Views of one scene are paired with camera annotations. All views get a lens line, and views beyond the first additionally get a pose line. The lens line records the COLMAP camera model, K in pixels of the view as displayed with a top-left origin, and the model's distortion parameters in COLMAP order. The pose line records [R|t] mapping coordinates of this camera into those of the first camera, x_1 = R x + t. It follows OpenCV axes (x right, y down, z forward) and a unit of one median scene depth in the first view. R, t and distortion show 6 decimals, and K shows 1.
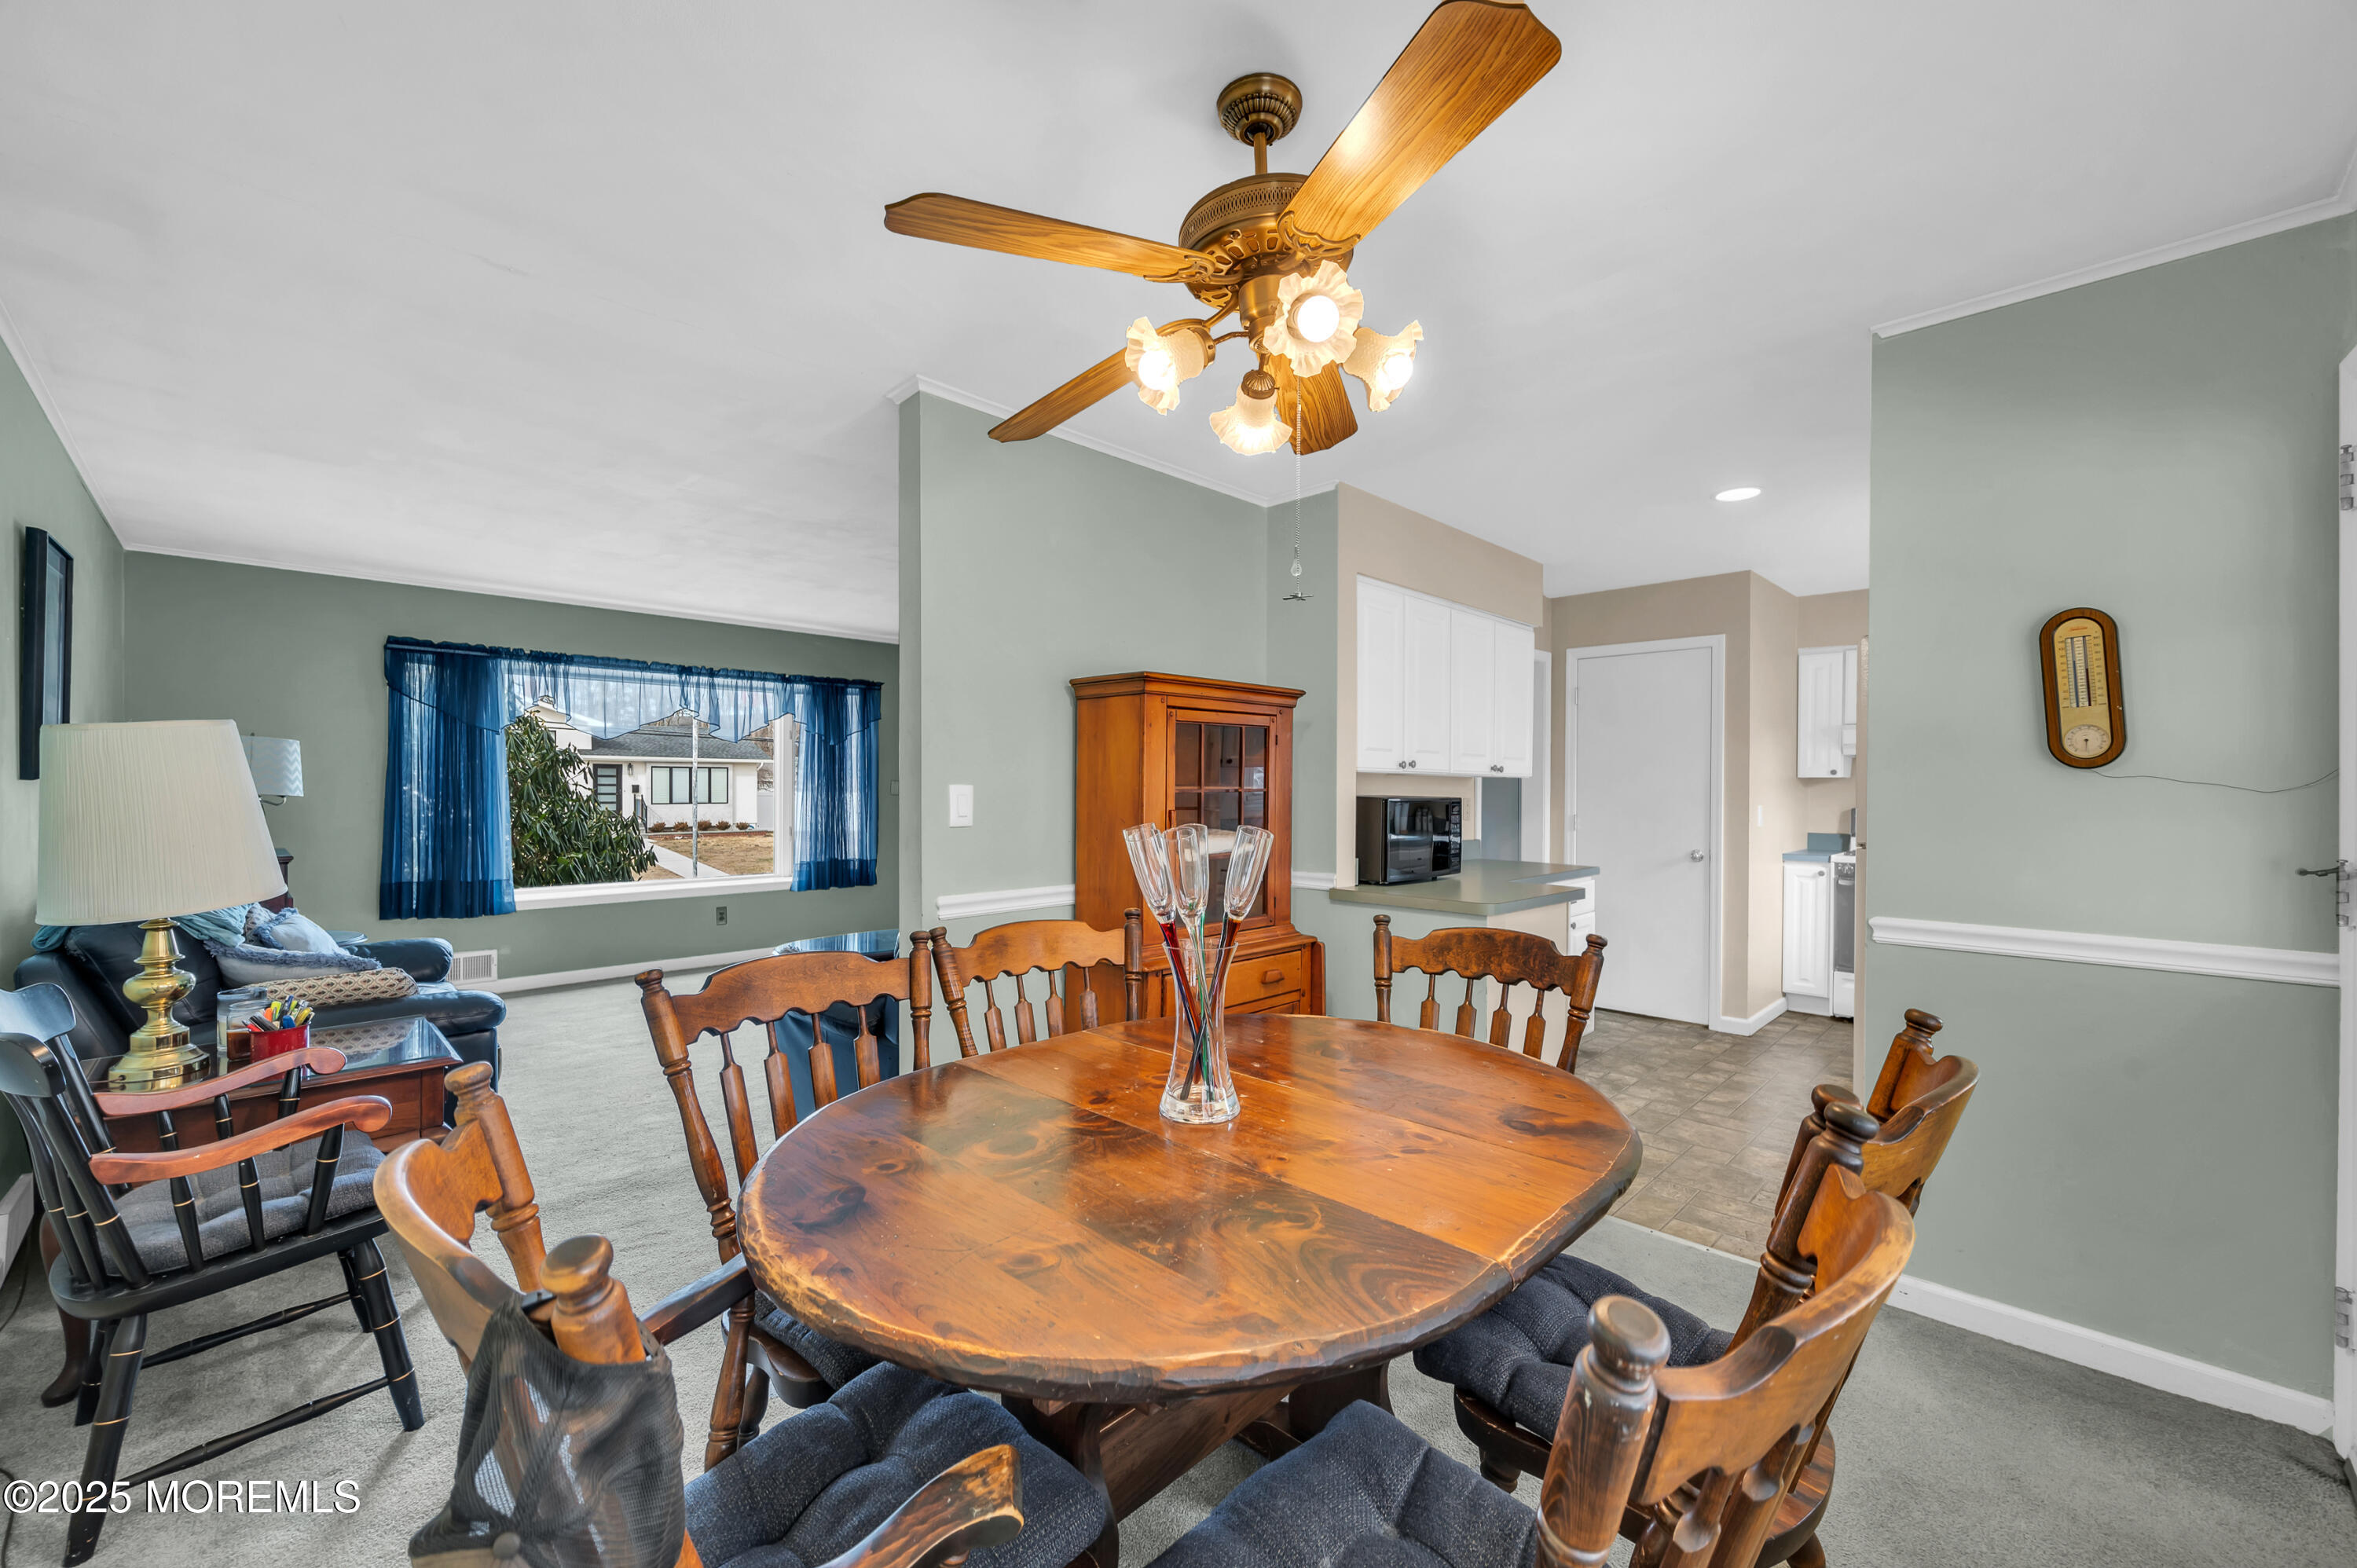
lens RADIAL K [[938.9, 0, 1178.5], [0, 938.9, 784.0], [0, 0, 1]] dist [-0.003621, -0.000195]
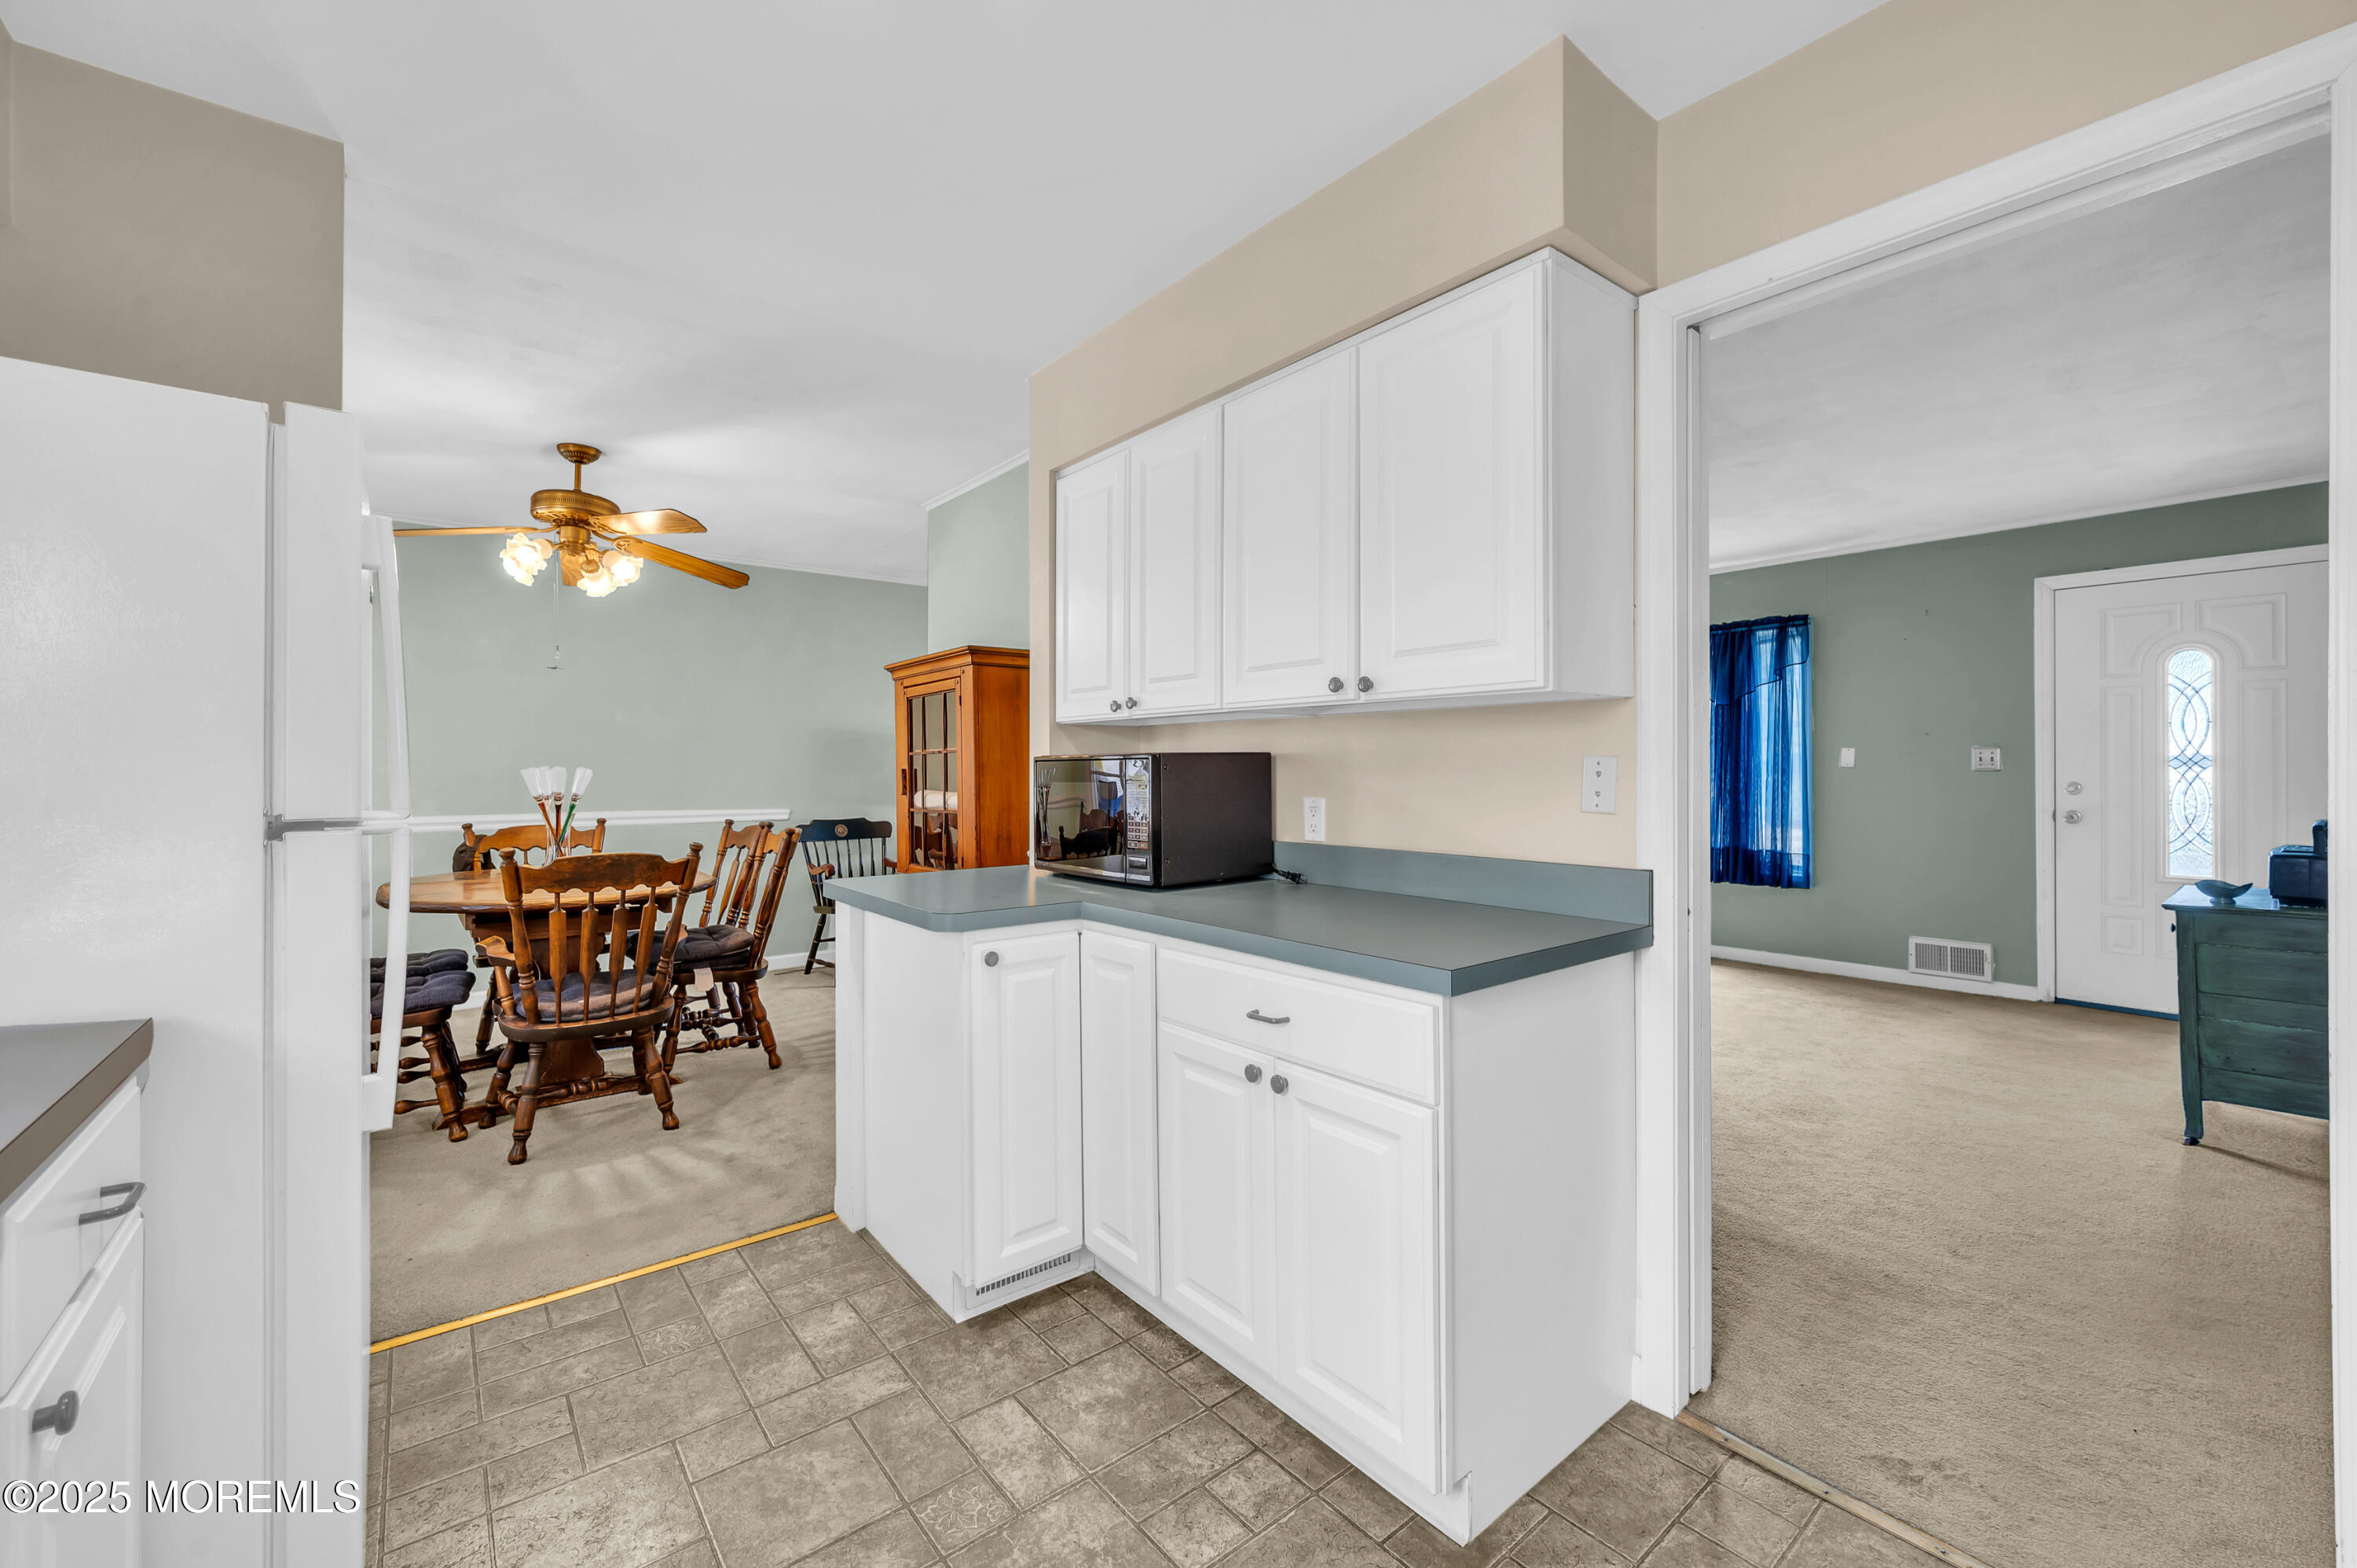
lens RADIAL K [[948.9, 0, 1186.1], [0, 948.9, 759.2], [0, 0, 1]] dist [-0.000985, -0.000080]
pose [[-0.117936, -0.015504, -0.992900, 0.598007], [0.003922, 0.999863, -0.016079, 0.018817], [0.993013, -0.005791, -0.117859, 0.745530]]
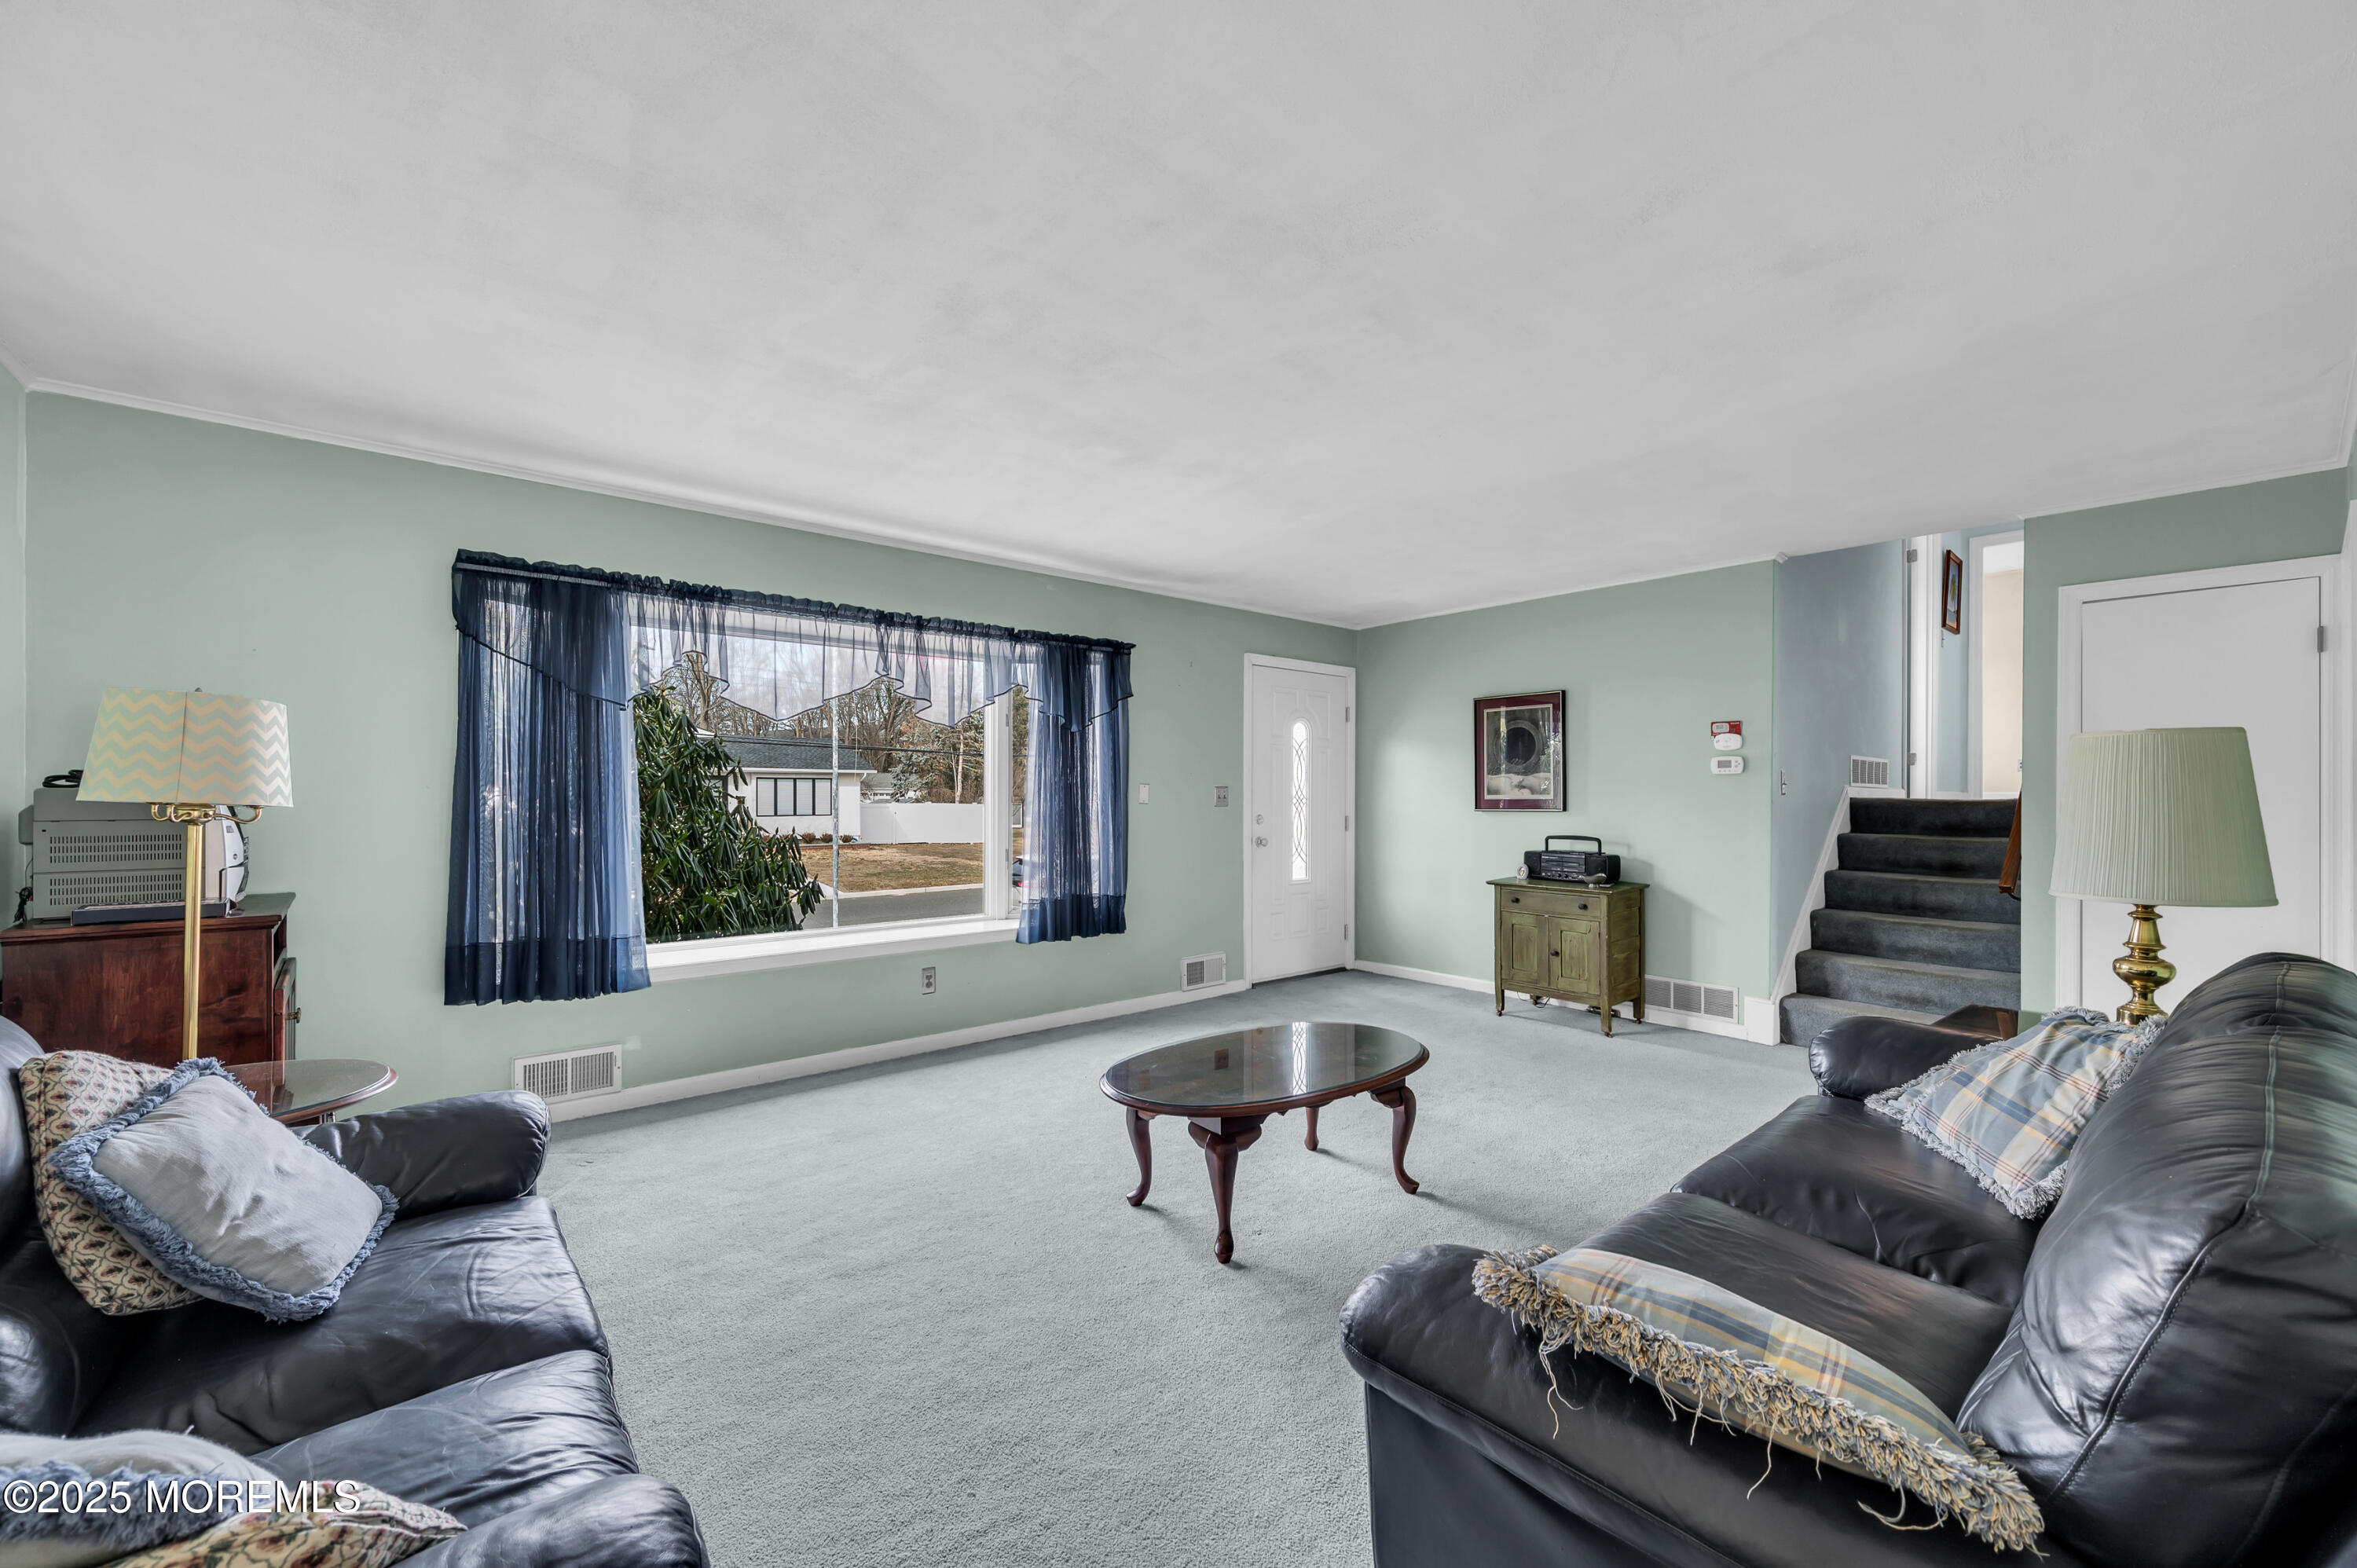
lens RADIAL K [[941.8, 0, 1184.4], [0, 941.8, 792.2], [0, 0, 1]] dist [0.000111, -0.000143]
pose [[0.997142, -0.003887, -0.075448, -0.276366], [0.003664, 0.999988, -0.003098, 0.006211], [0.075459, 0.002813, 0.997145, 0.362108]]
